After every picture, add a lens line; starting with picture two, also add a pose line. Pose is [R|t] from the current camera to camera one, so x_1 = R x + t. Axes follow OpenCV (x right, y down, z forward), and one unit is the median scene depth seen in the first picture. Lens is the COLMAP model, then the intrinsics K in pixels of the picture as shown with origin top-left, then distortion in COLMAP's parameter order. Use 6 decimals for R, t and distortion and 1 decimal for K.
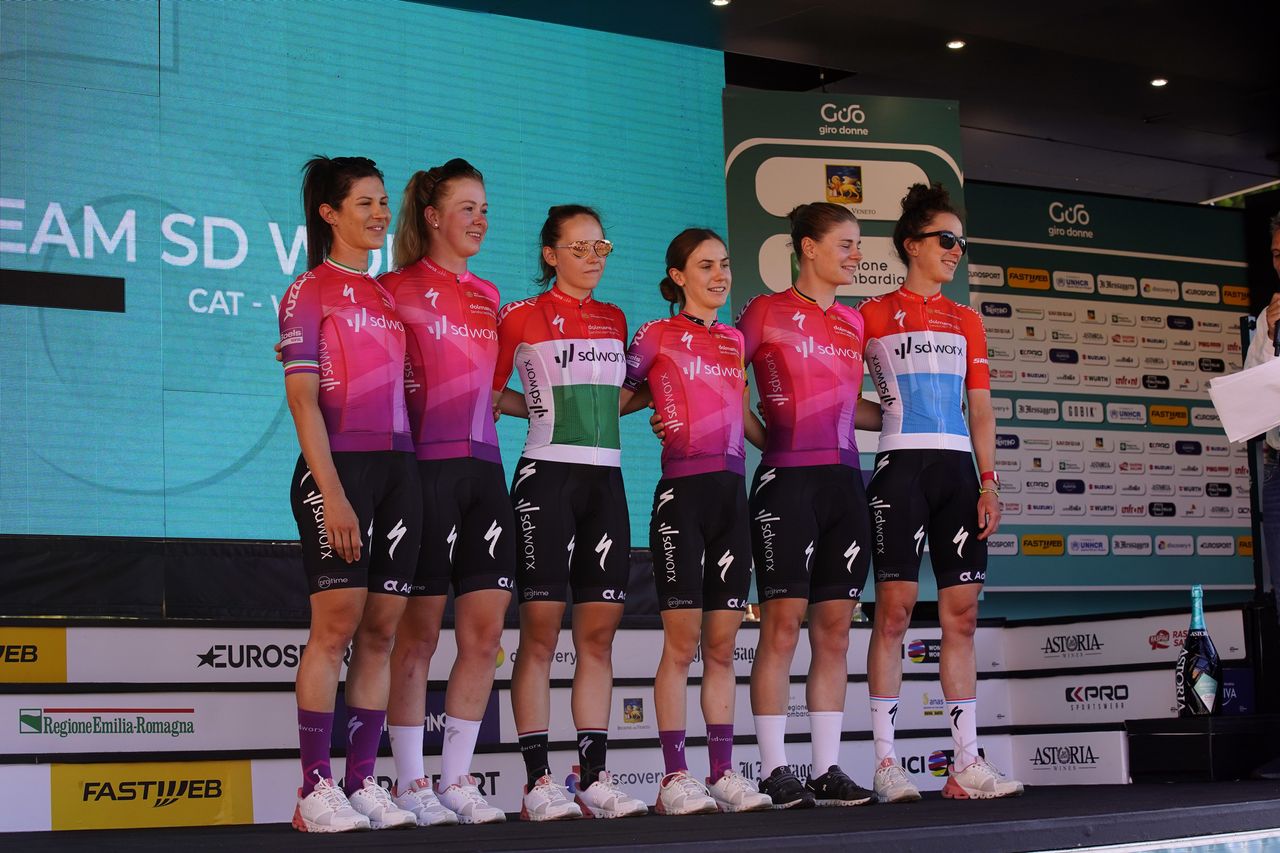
lens RADIAL K [[2658.5, 0, 640.4], [0, 2658.5, 428.3], [0, 0, 1]] dist [-0.324787, 0.000000]
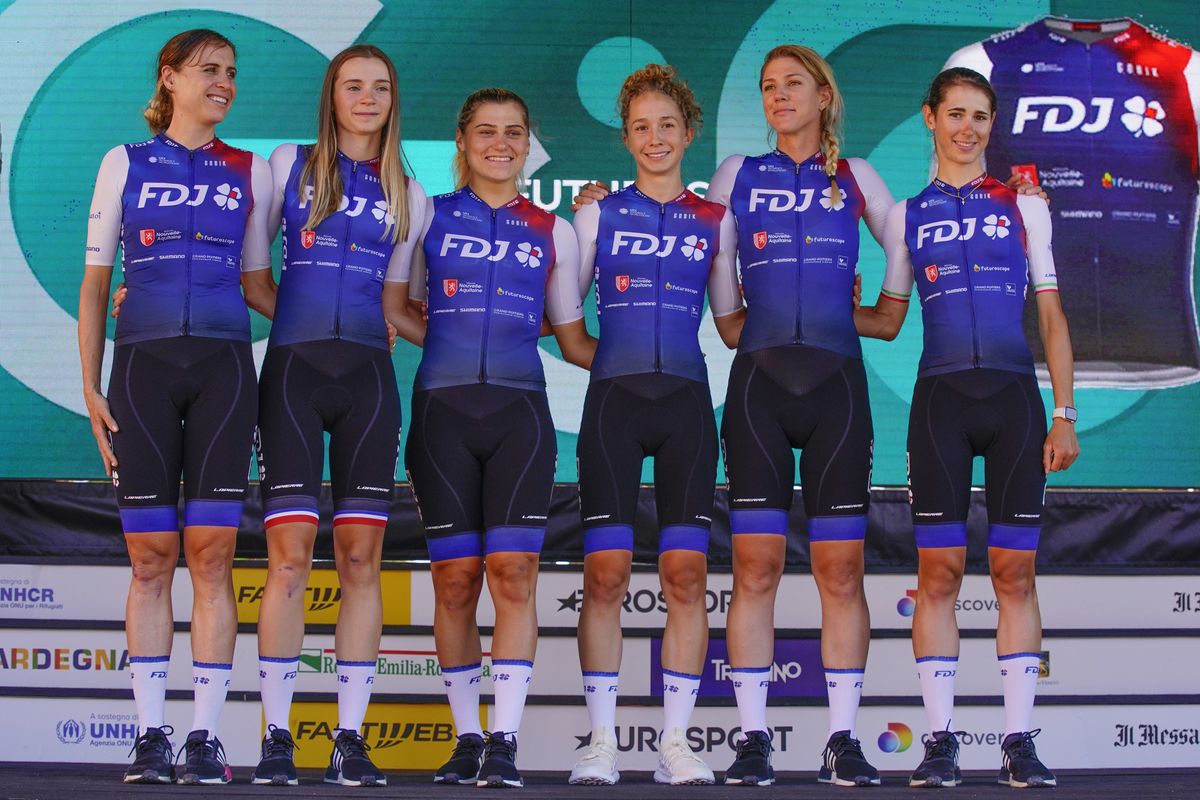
lens RADIAL K [[2408.3, 0, 600.1], [0, 2408.3, 396.6], [0, 0, 1]] dist [-0.306203, 0.000000]
pose [[0.832922, -0.029837, -0.552585, 0.393949], [0.030048, 0.999511, -0.008677, 0.019934], [0.552573, -0.009377, 0.833411, 0.279852]]
